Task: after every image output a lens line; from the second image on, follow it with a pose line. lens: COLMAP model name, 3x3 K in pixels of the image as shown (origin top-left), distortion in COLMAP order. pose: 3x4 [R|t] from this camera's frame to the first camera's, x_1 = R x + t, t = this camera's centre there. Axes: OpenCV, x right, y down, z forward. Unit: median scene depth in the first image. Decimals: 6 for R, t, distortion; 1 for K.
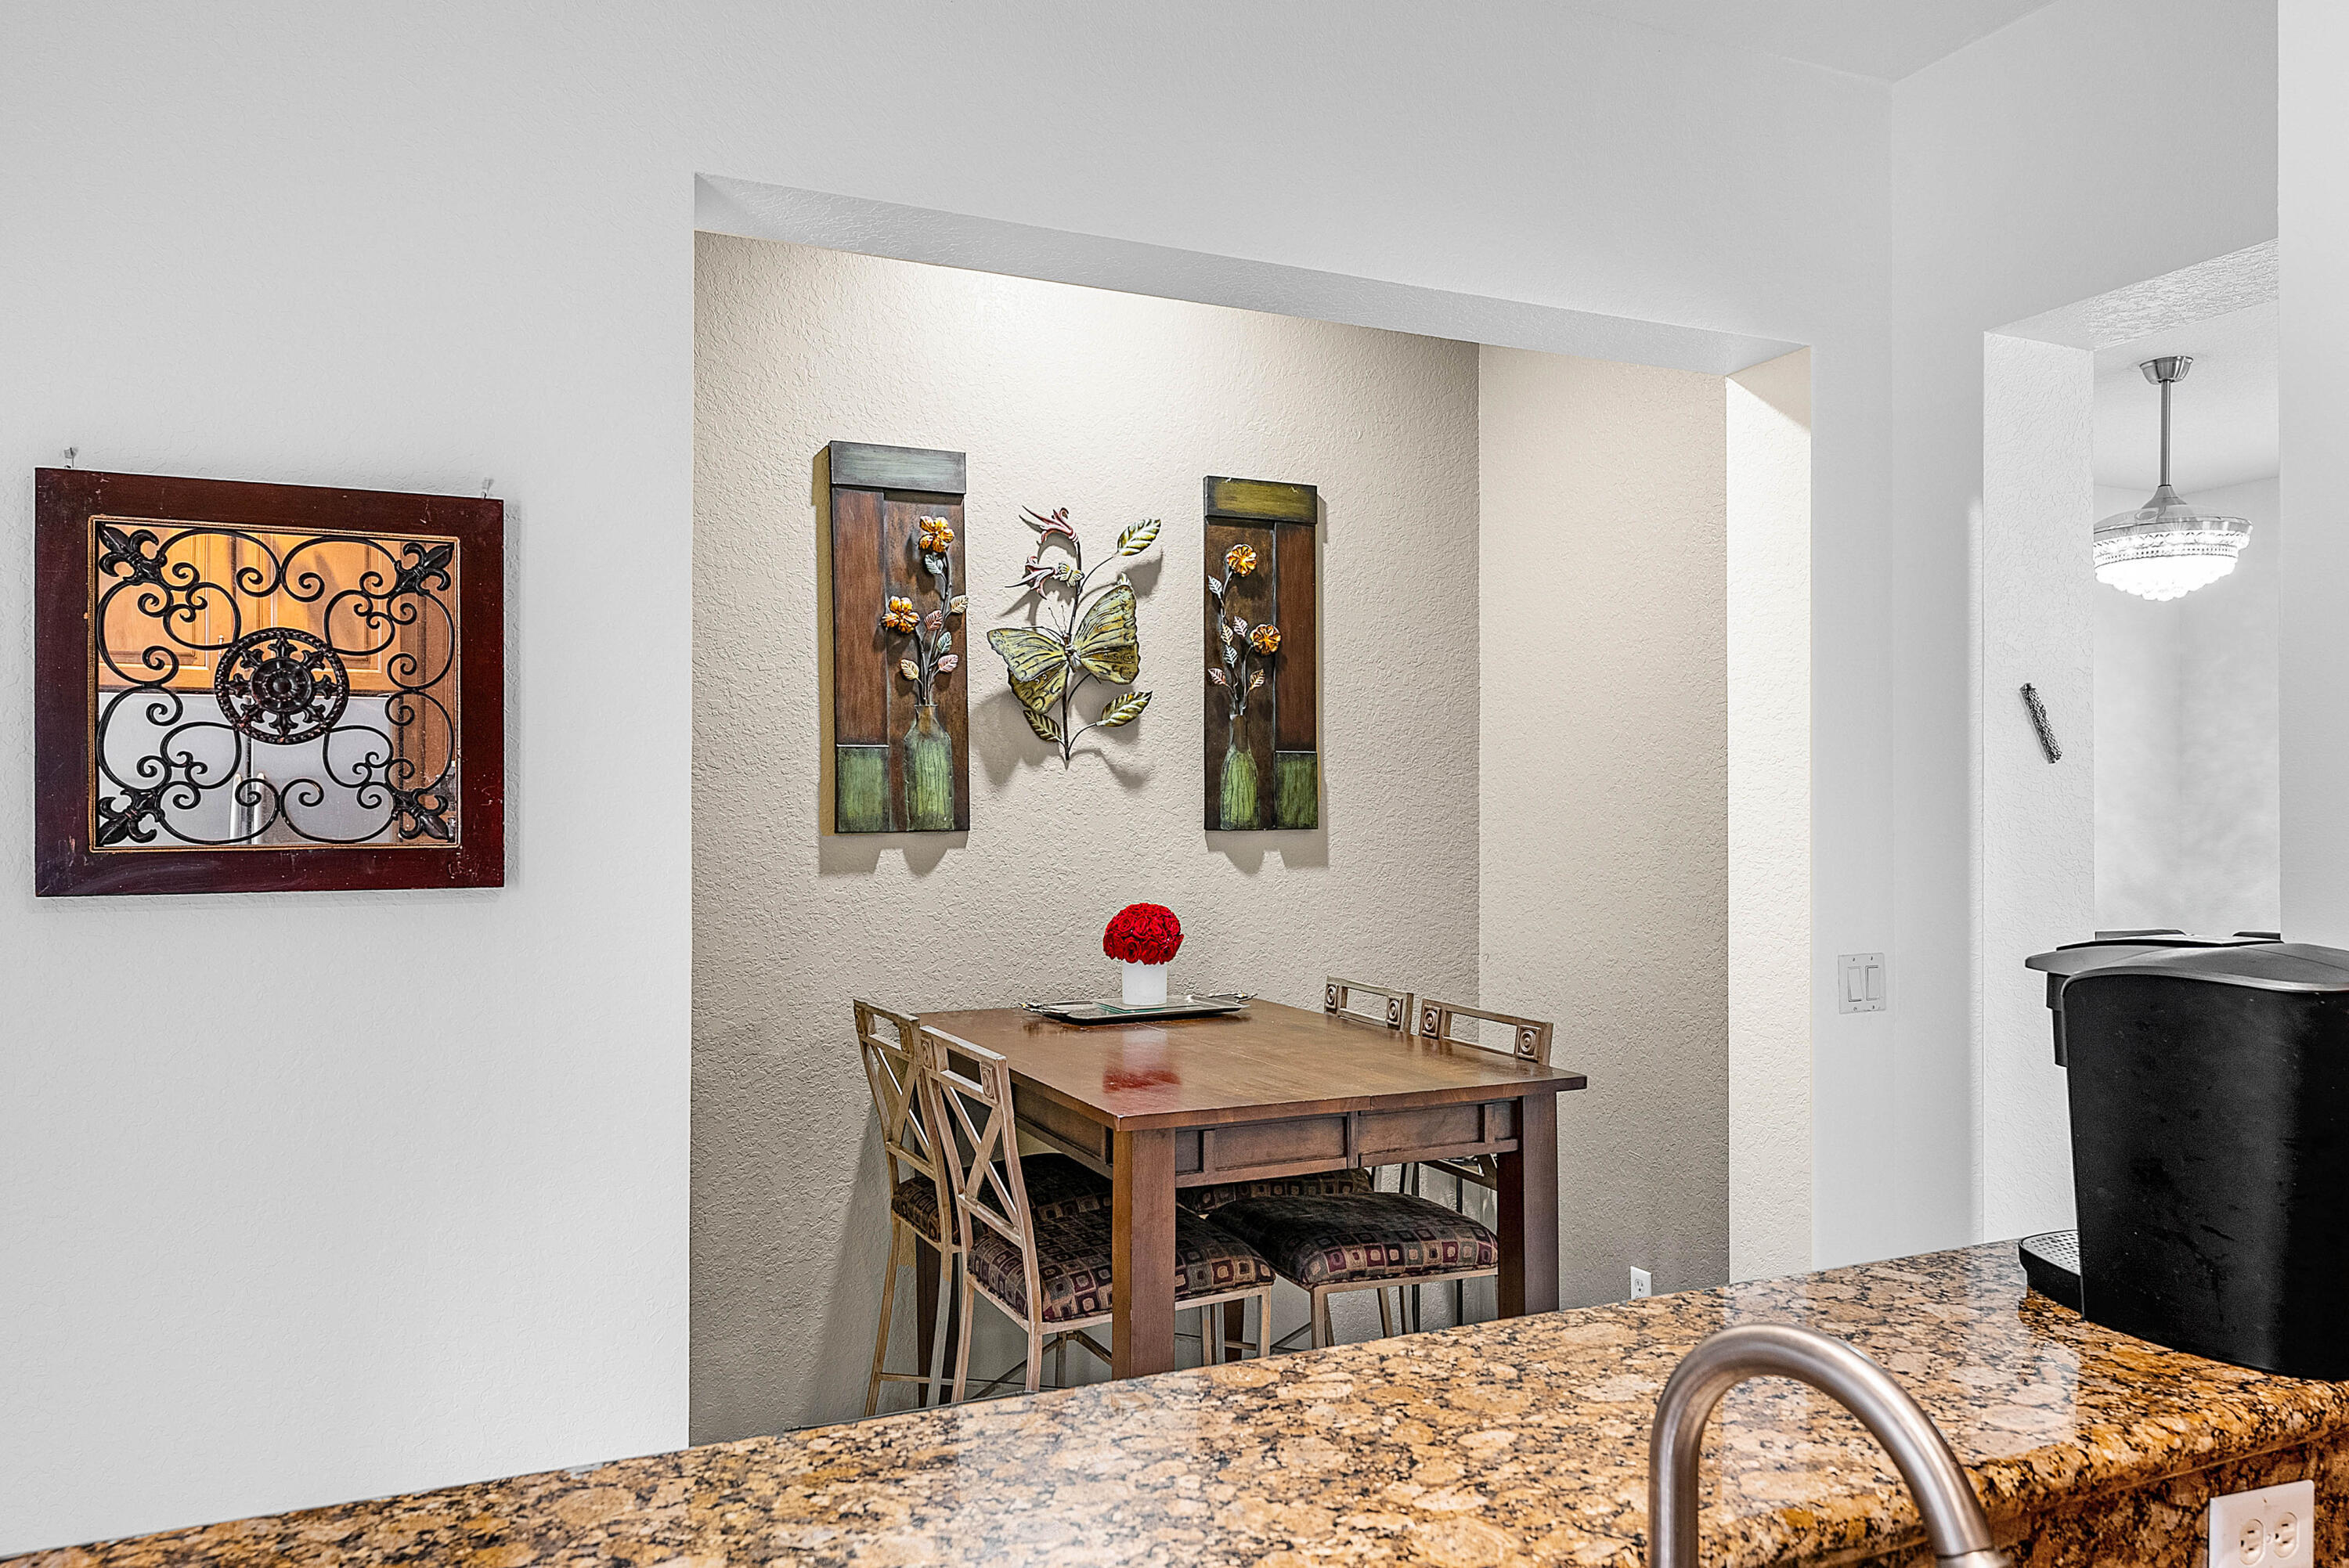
lens RADIAL K [[1600.3, 0, 1174.9], [0, 1600.3, 793.6], [0, 0, 1]] dist [-0.001344, -0.004953]
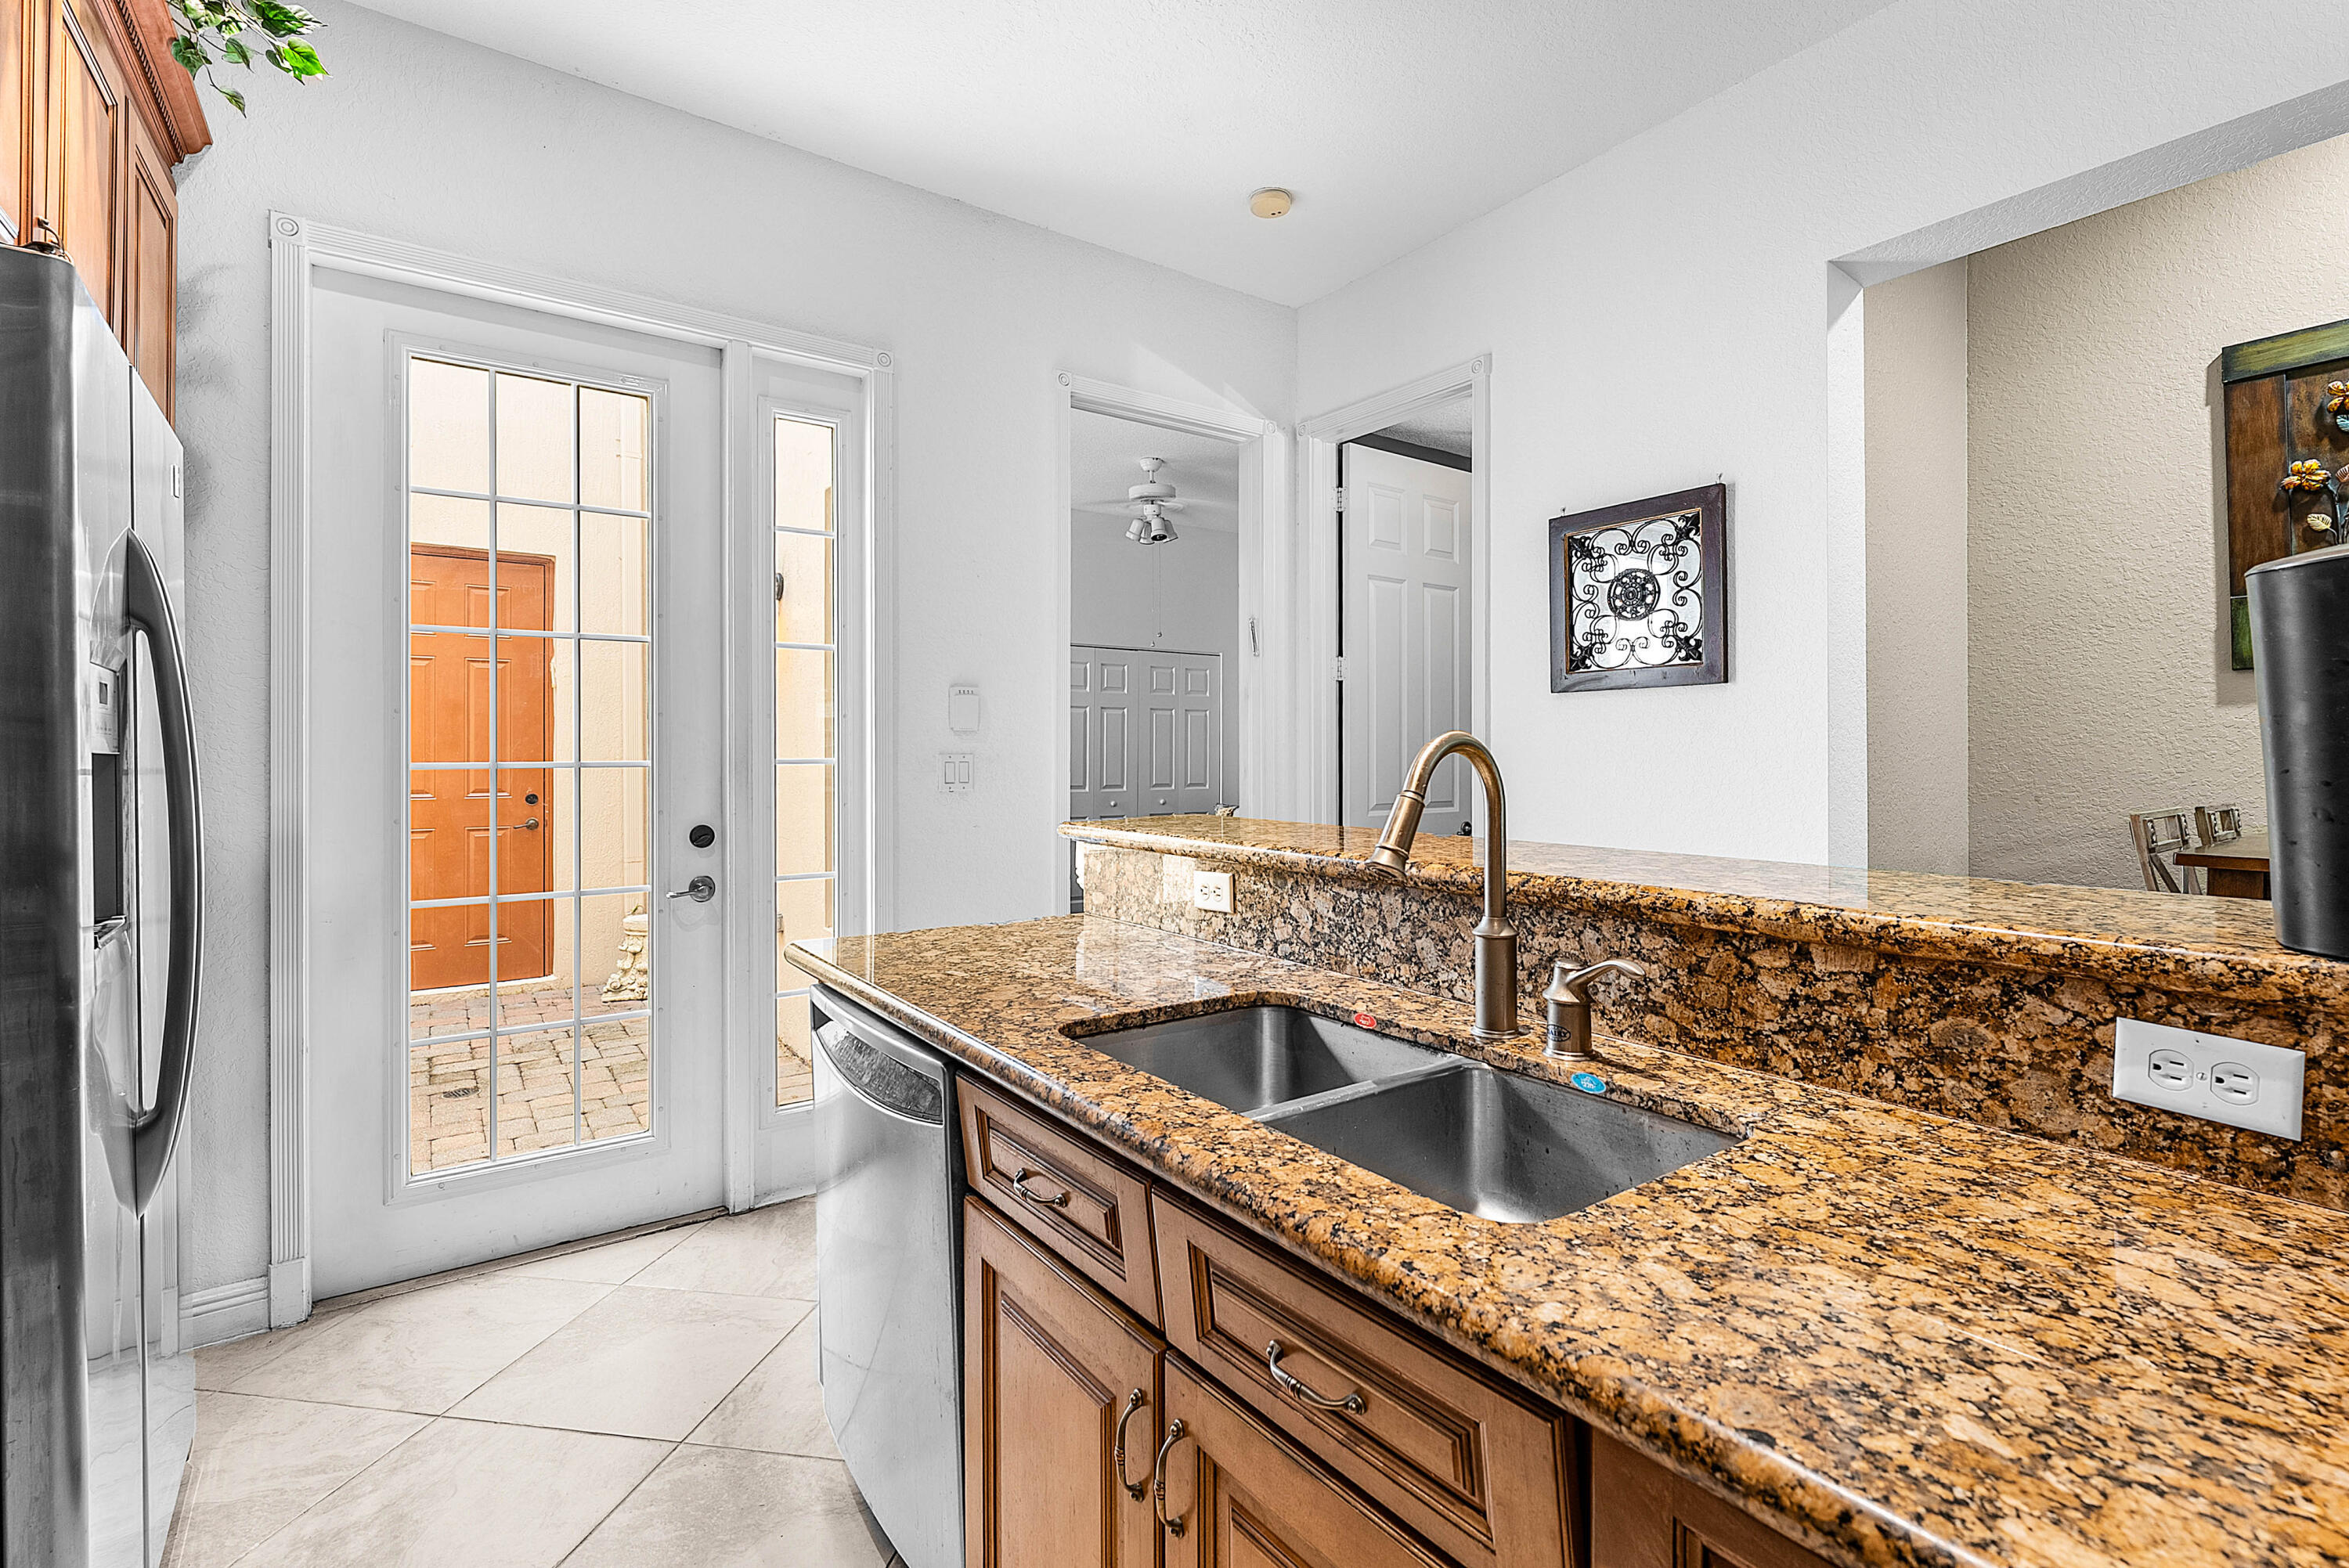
lens RADIAL K [[1062.8, 0, 1191.9], [0, 1062.8, 766.7], [0, 0, 1]] dist [-0.003701, 0.001480]
pose [[0.208399, 0.011130, -0.977980, 0.723978], [0.009308, 0.999867, 0.013362, 0.140359], [0.977999, -0.011888, 0.208268, 0.107045]]
